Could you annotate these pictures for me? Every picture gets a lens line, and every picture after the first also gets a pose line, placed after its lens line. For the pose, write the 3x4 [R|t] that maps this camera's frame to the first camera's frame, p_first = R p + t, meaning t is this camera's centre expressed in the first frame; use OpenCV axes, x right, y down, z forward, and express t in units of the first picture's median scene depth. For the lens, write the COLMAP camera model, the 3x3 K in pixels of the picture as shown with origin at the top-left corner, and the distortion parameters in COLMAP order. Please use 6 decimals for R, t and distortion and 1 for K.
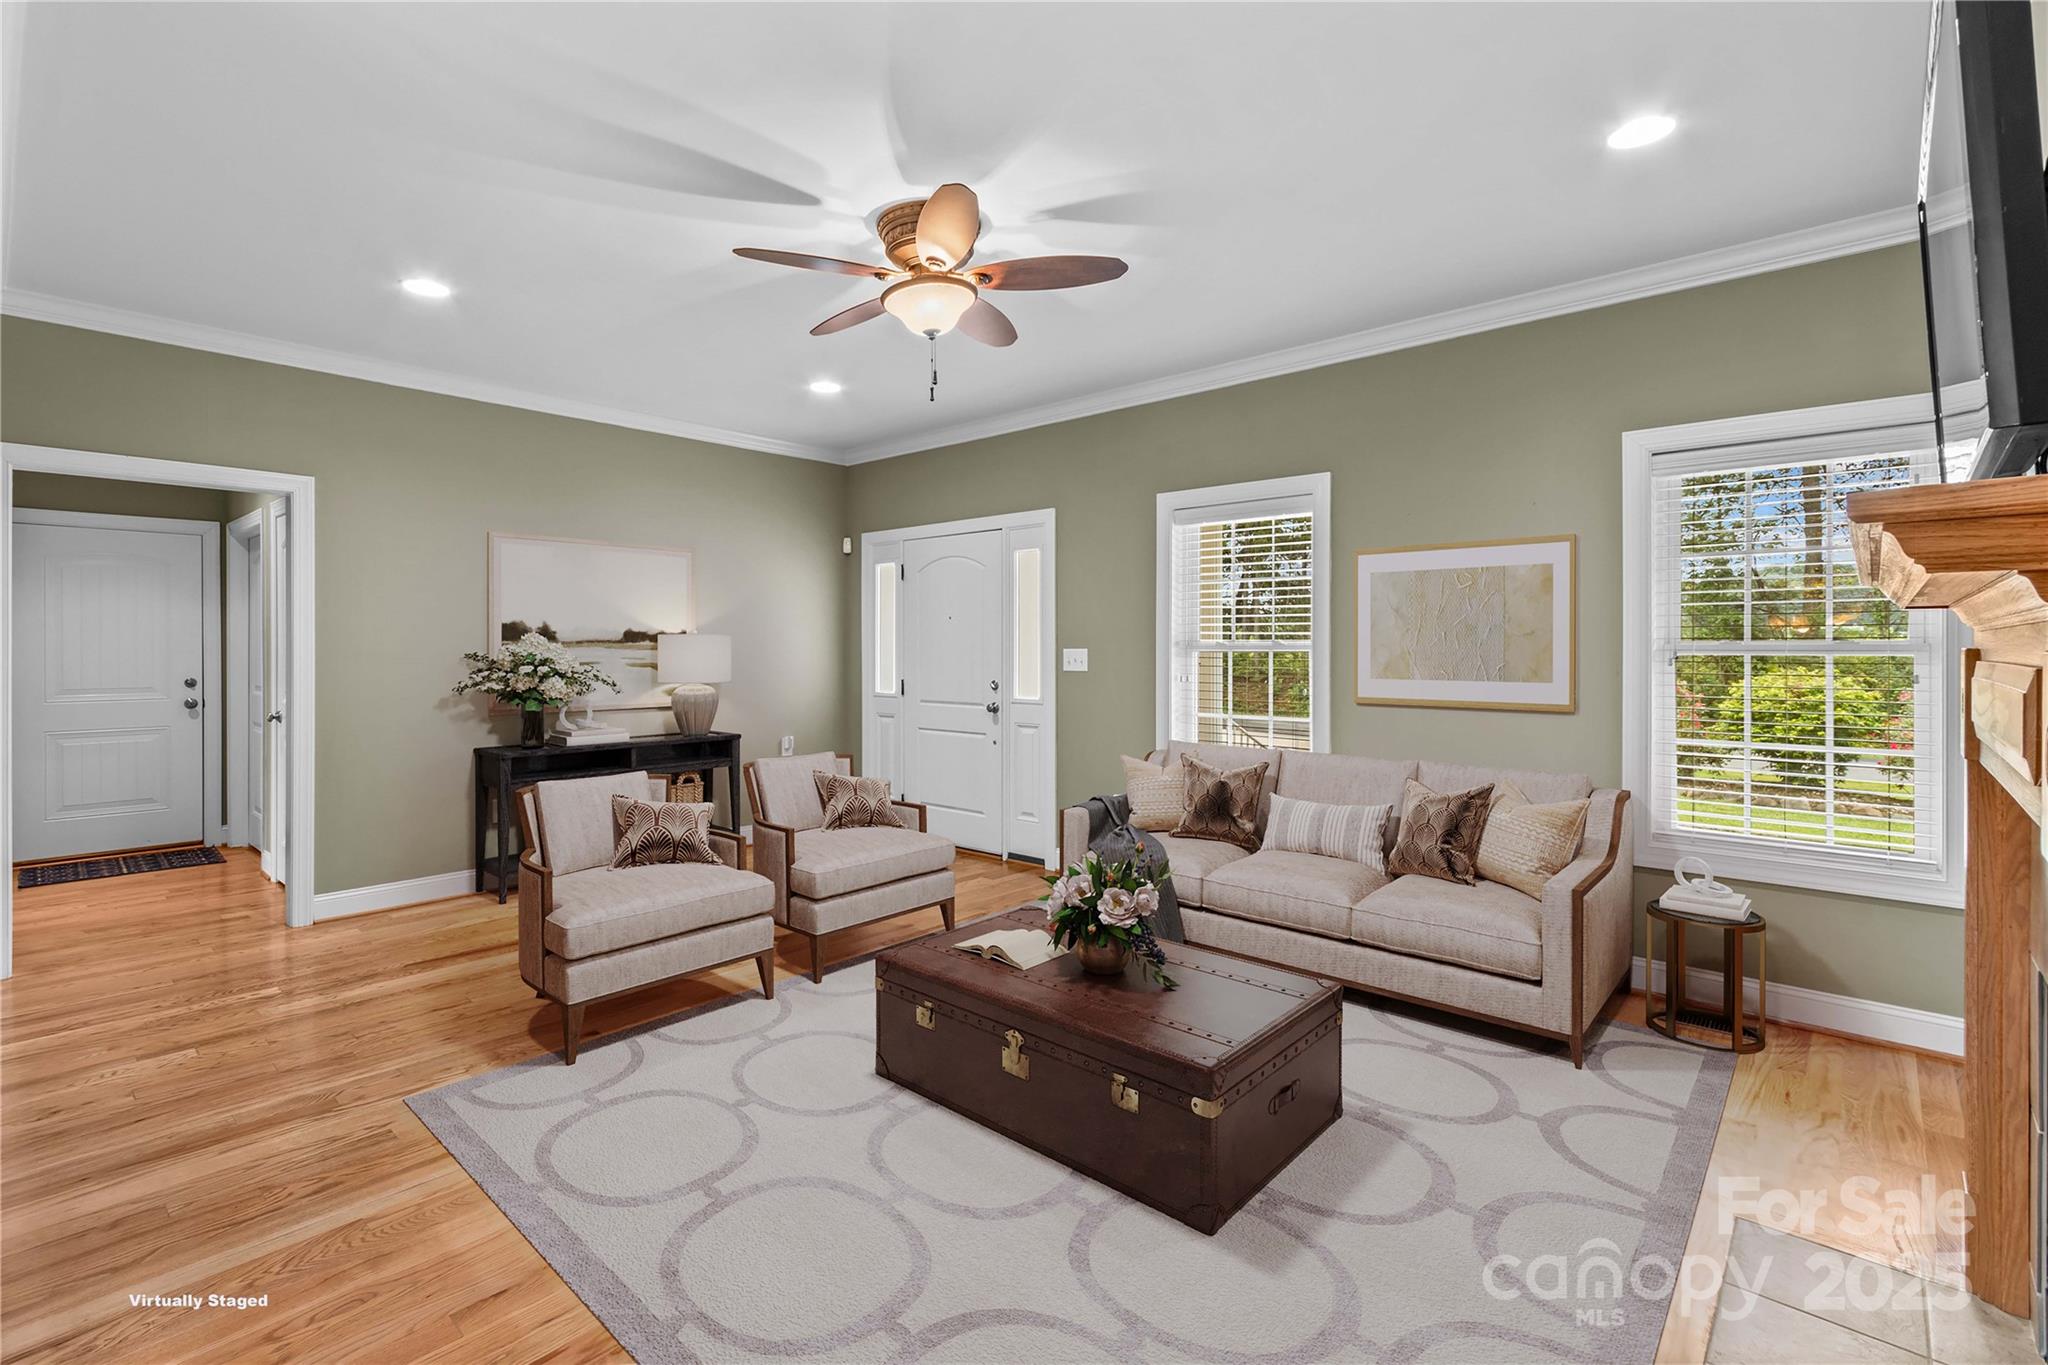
lens RADIAL K [[934.5, 0, 958.3], [0, 934.5, 659.6], [0, 0, 1]] dist [-0.001797, -0.000245]
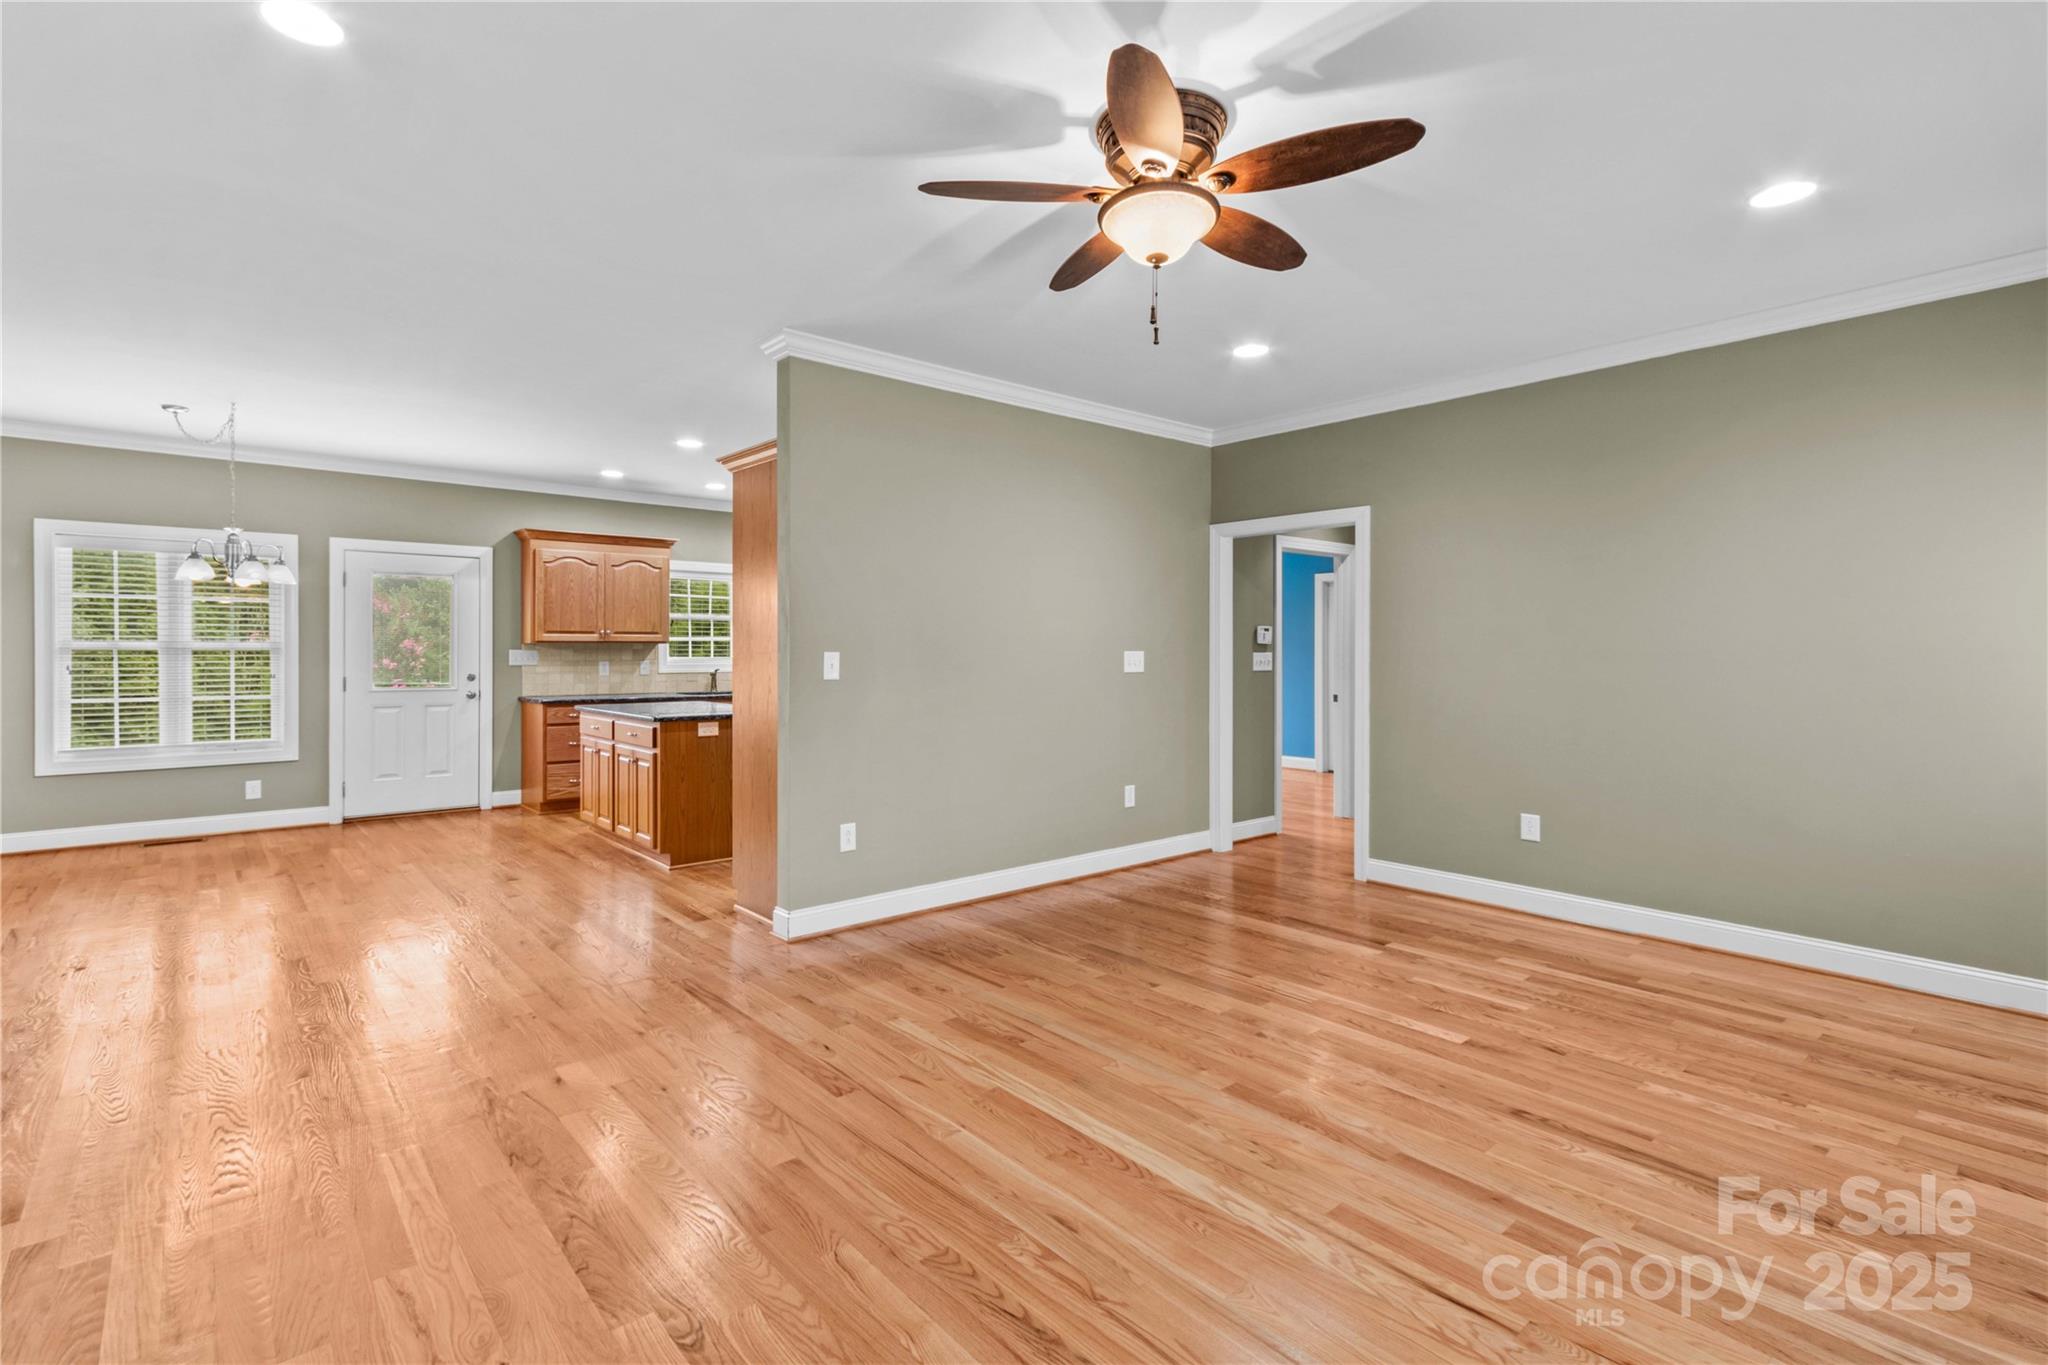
lens RADIAL K [[921.0, 0, 972.5], [0, 921.0, 647.6], [0, 0, 1]] dist [0.002324, -0.000149]
pose [[-0.110658, -0.003641, -0.993852, 0.528880], [-0.007101, 0.999971, -0.002873, -0.008309], [0.993833, 0.006739, -0.110681, 0.620962]]
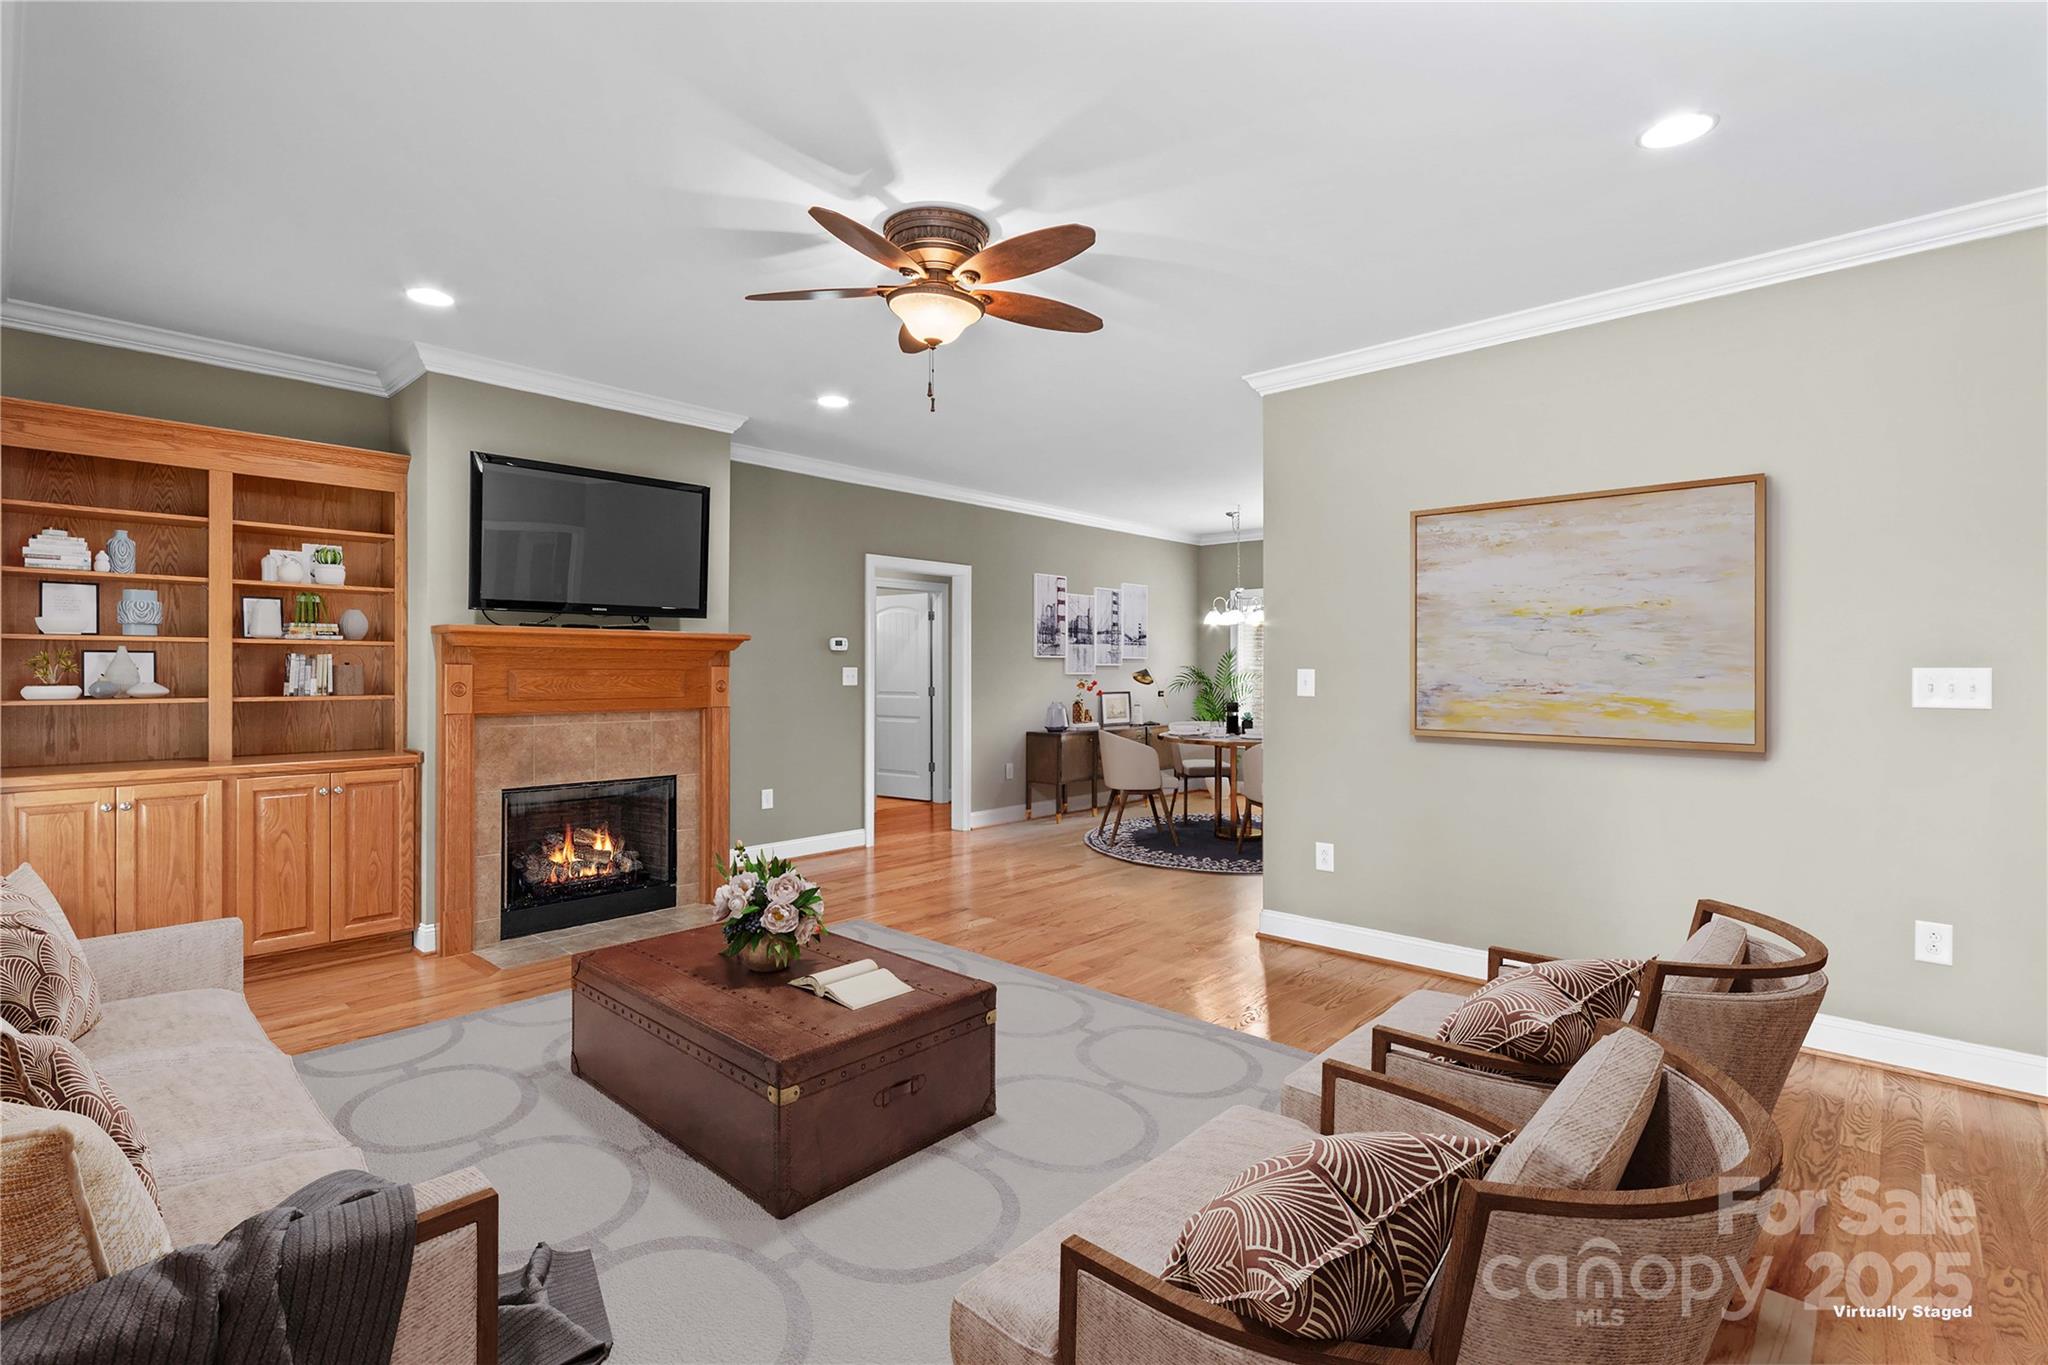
lens RADIAL K [[915.7, 0, 1021.6], [0, 915.7, 656.5], [0, 0, 1]] dist [0.000638, -0.000106]
pose [[-0.999787, -0.005207, -0.019994, -0.070267], [-0.005046, 0.999955, -0.008086, -0.007776], [0.020035, -0.007983, -0.999767, 1.303558]]
